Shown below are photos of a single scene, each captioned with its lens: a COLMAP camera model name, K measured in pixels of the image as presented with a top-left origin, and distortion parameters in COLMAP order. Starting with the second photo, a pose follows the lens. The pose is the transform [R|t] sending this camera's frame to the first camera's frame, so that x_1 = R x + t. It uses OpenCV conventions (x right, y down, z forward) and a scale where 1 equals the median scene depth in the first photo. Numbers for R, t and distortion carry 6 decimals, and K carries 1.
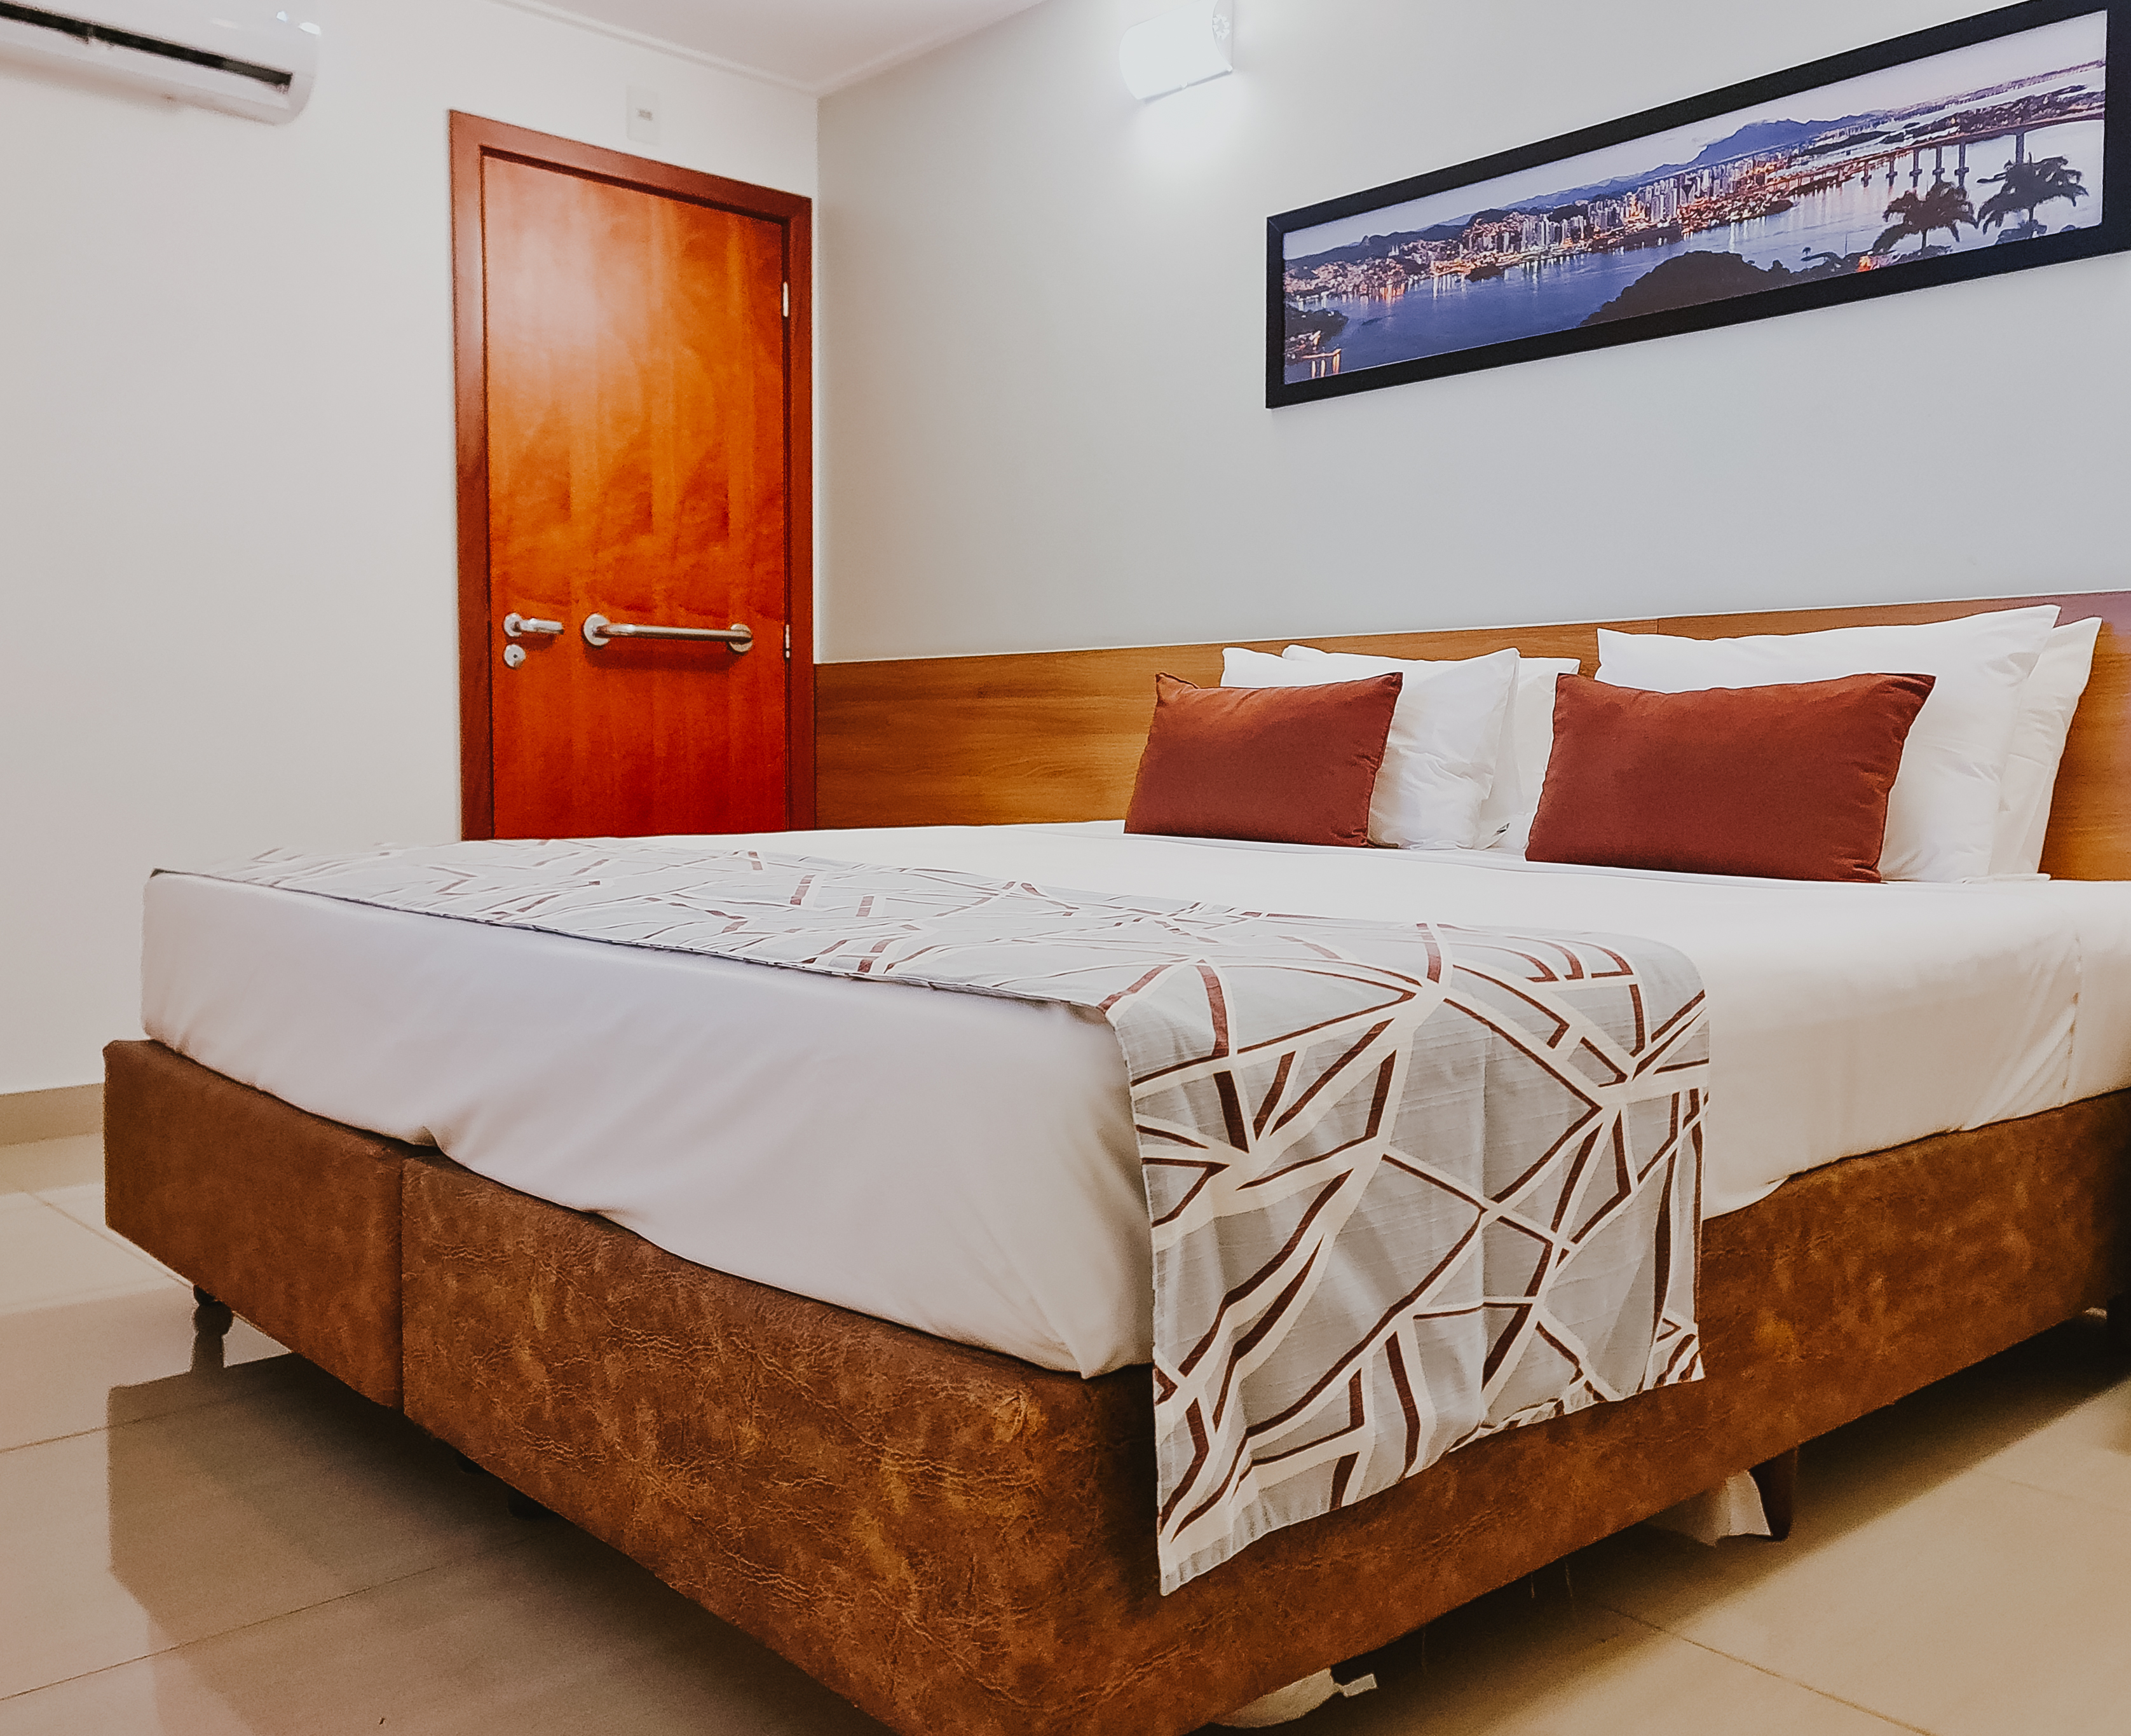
lens RADIAL K [[1884.6, 0, 1065.5], [0, 1884.6, 868.0], [0, 0, 1]] dist [0.043011, 0.003974]
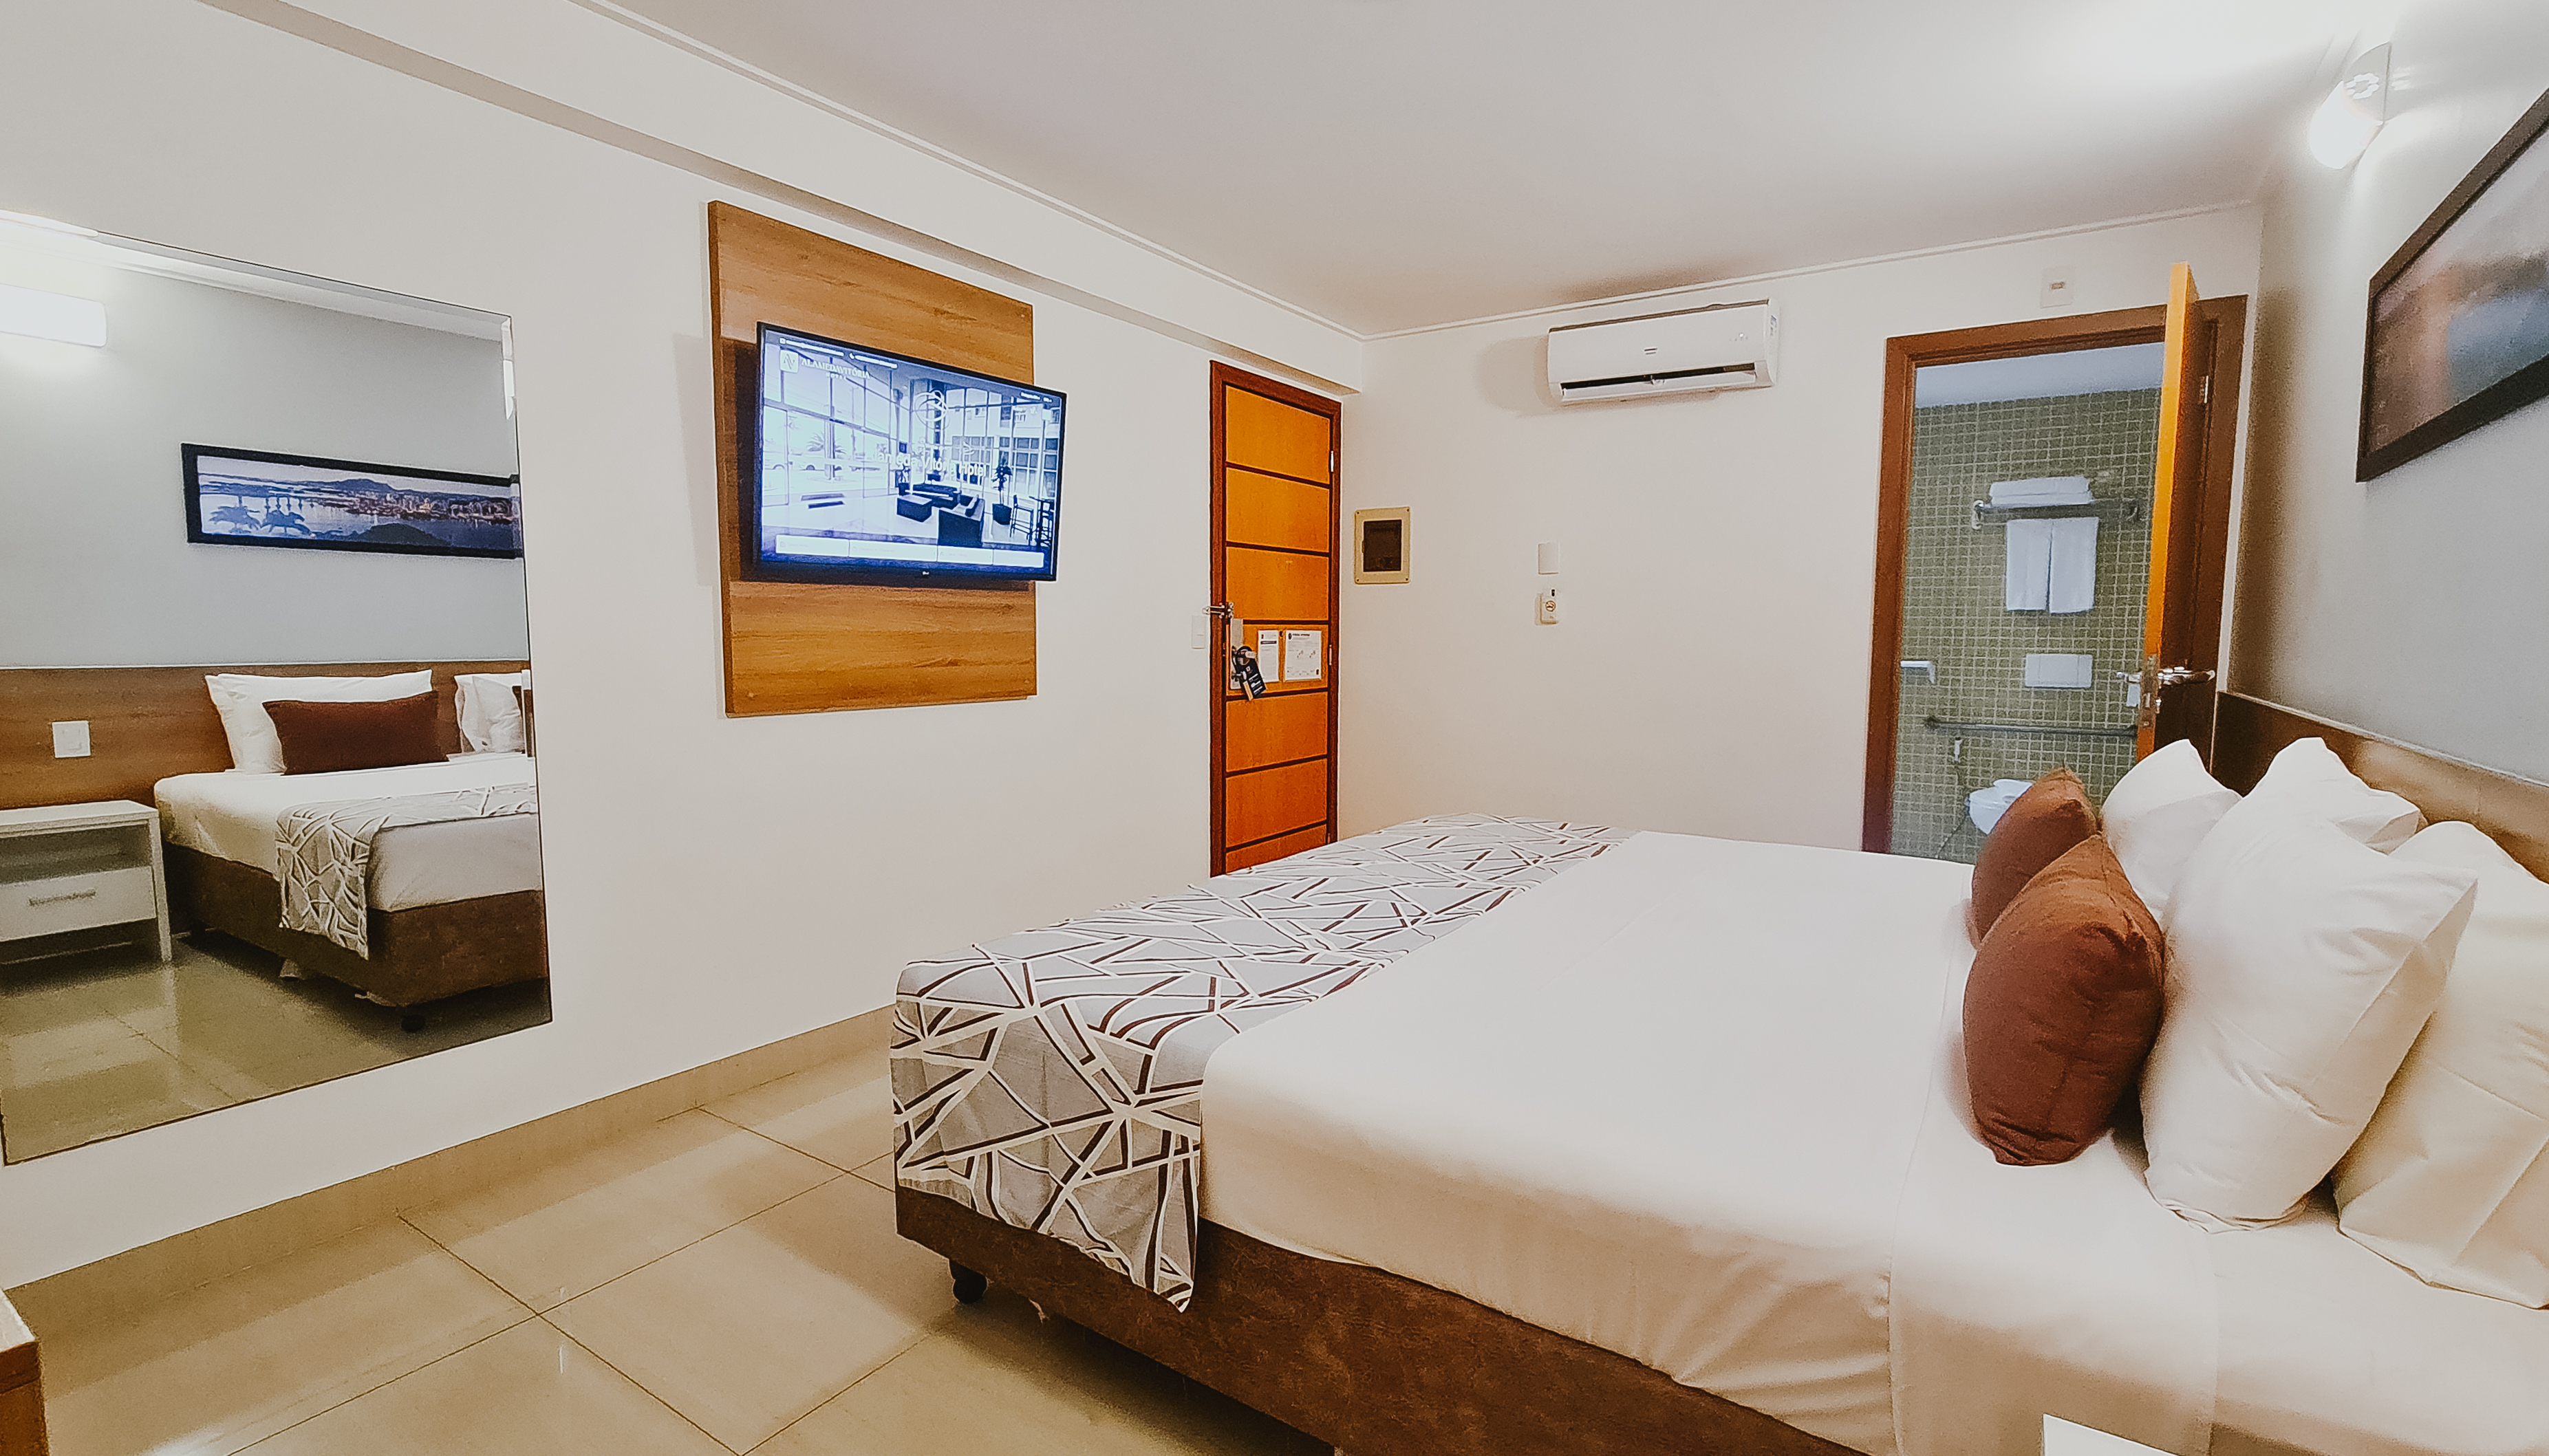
lens RADIAL K [[1116.1, 0, 1274.5], [0, 1116.1, 728.0], [0, 0, 1]] dist [-0.000740, -0.000024]
pose [[0.242061, 0.076396, -0.967249, 1.326084], [-0.060637, 0.996138, 0.063502, -0.314196], [0.968364, 0.043280, 0.245758, 0.881804]]
